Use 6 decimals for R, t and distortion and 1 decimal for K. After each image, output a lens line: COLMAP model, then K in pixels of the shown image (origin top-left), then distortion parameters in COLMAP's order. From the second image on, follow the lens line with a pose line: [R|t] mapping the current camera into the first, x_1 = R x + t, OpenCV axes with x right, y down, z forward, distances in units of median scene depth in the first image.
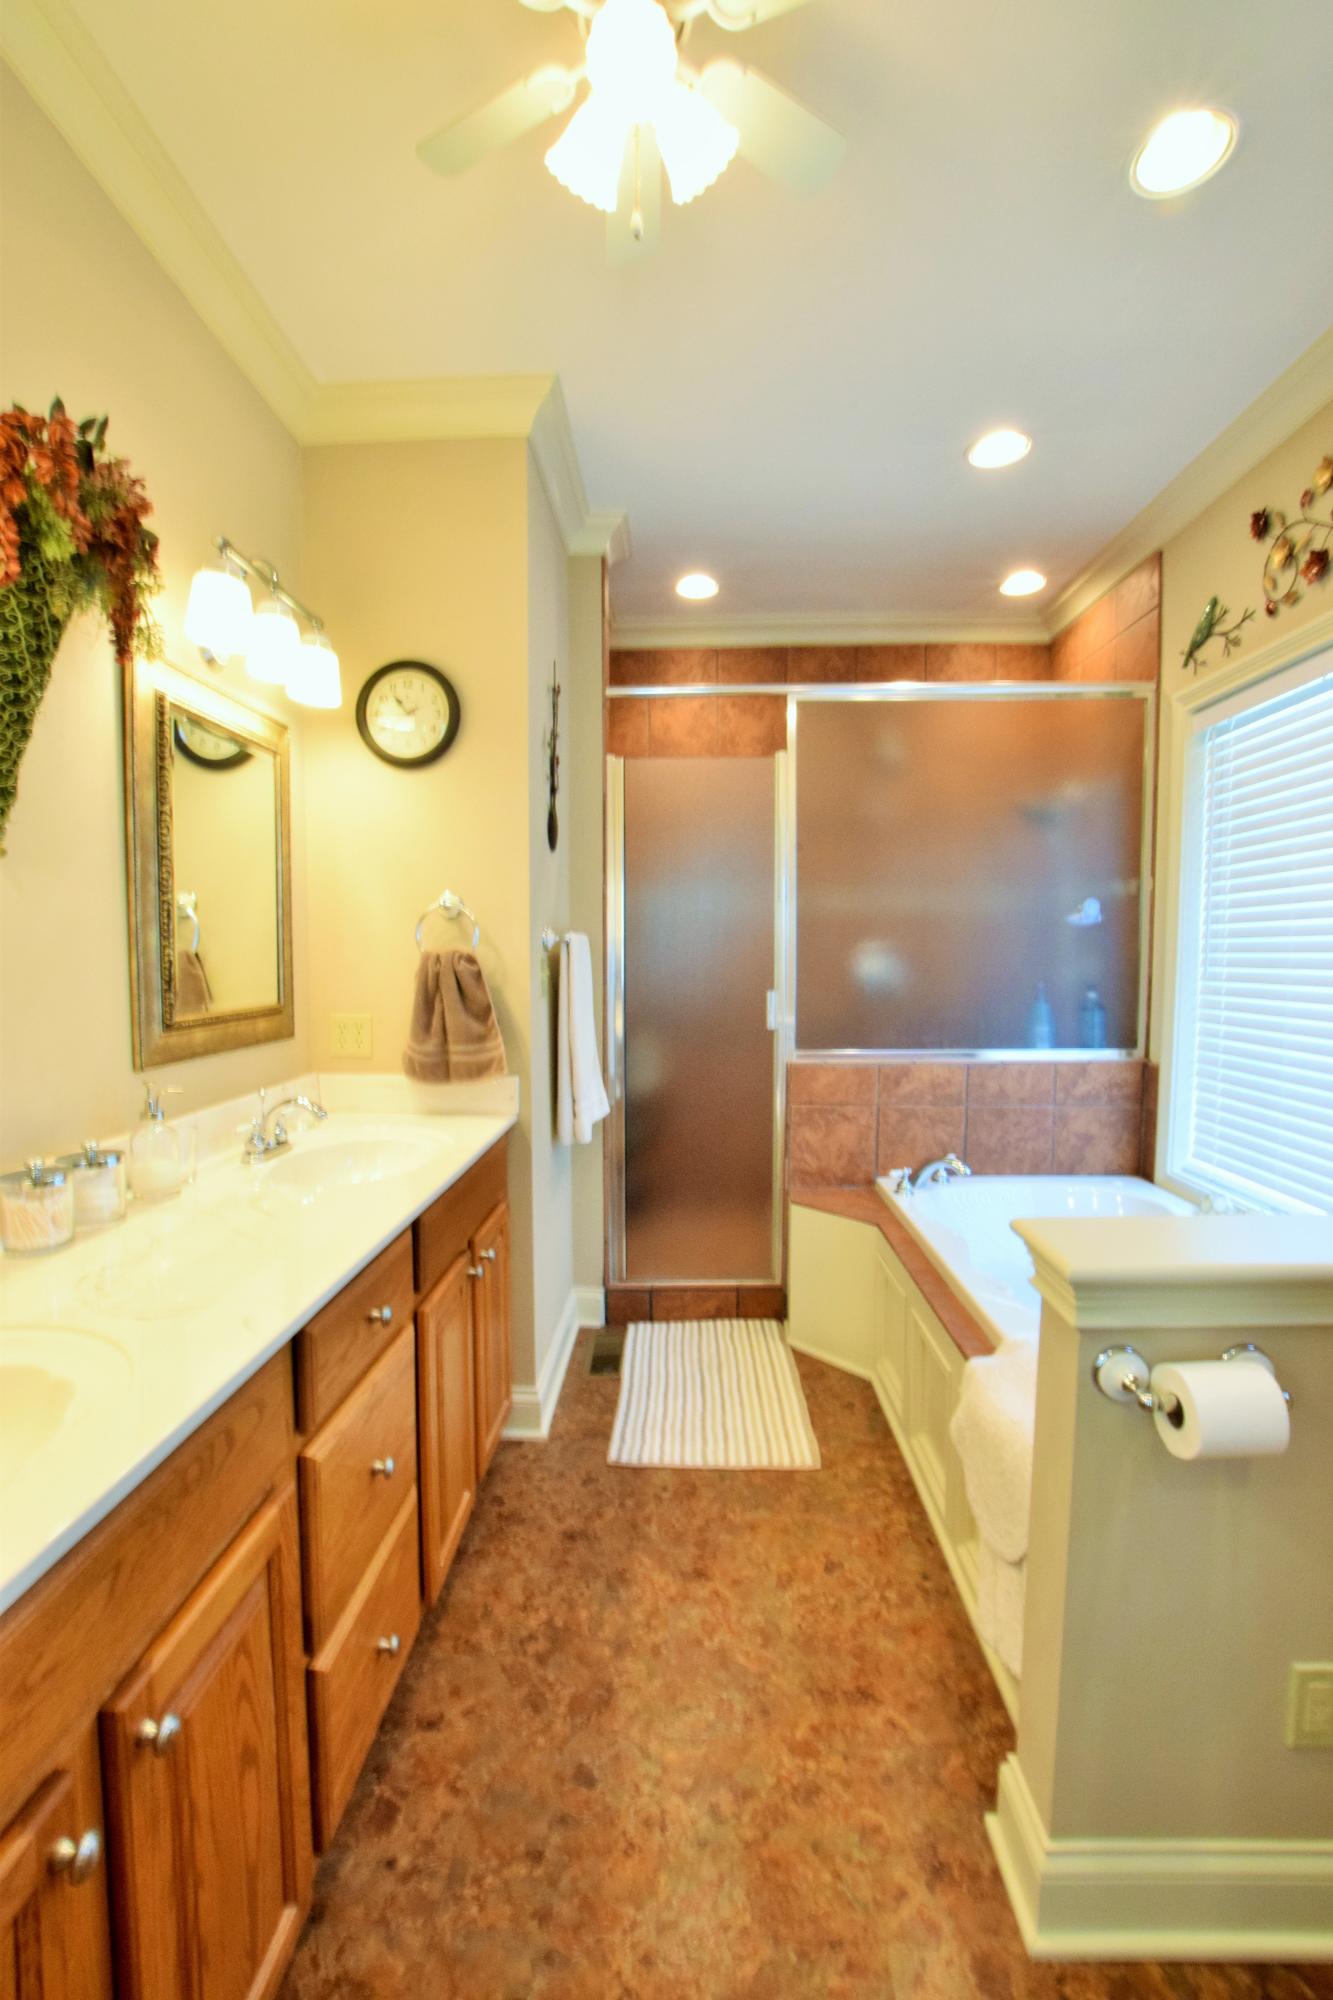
lens RADIAL K [[877.6, 0, 666.5], [0, 877.6, 1000.0], [0, 0, 1]] dist [-0.035255, 0.006318]
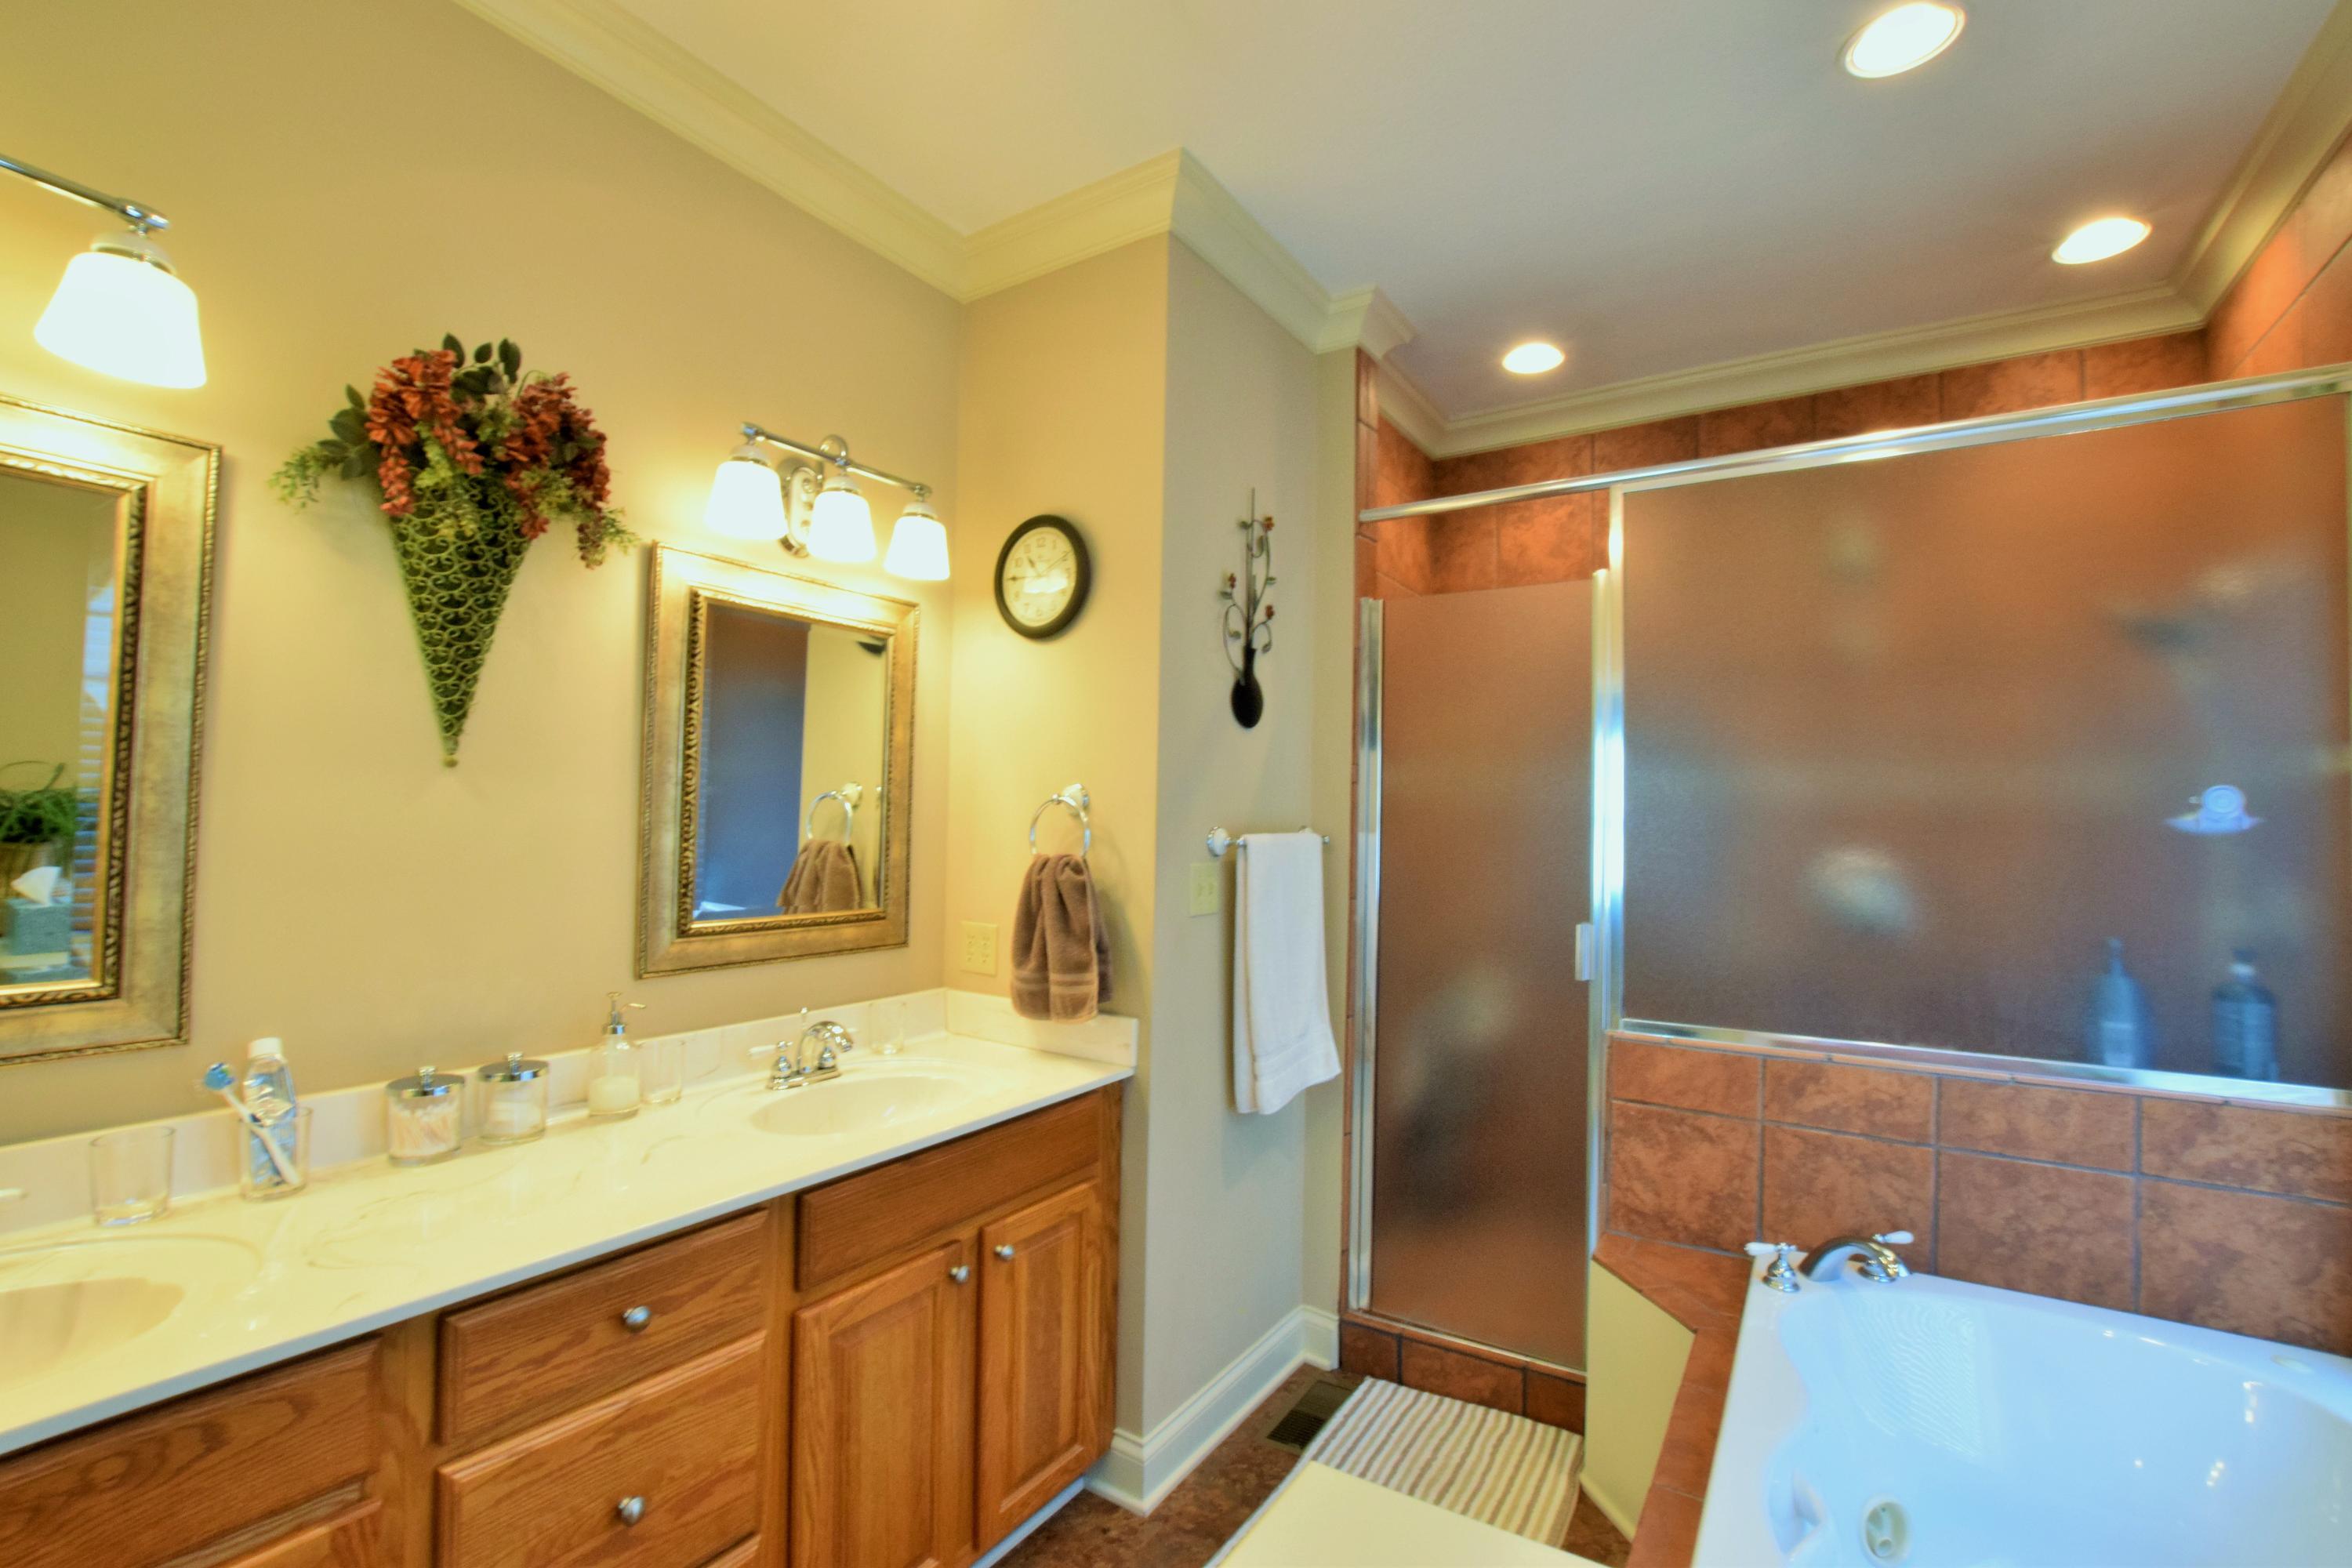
lens RADIAL K [[1032.0, 0, 1176.0], [0, 1032.0, 784.0], [0, 0, 1]] dist [-0.035255, 0.006318]
pose [[0.858475, 0.000562, -0.512855, 0.255617], [-0.048942, 0.995525, -0.080834, -0.037392], [0.510515, 0.094494, 0.854661, 0.166203]]
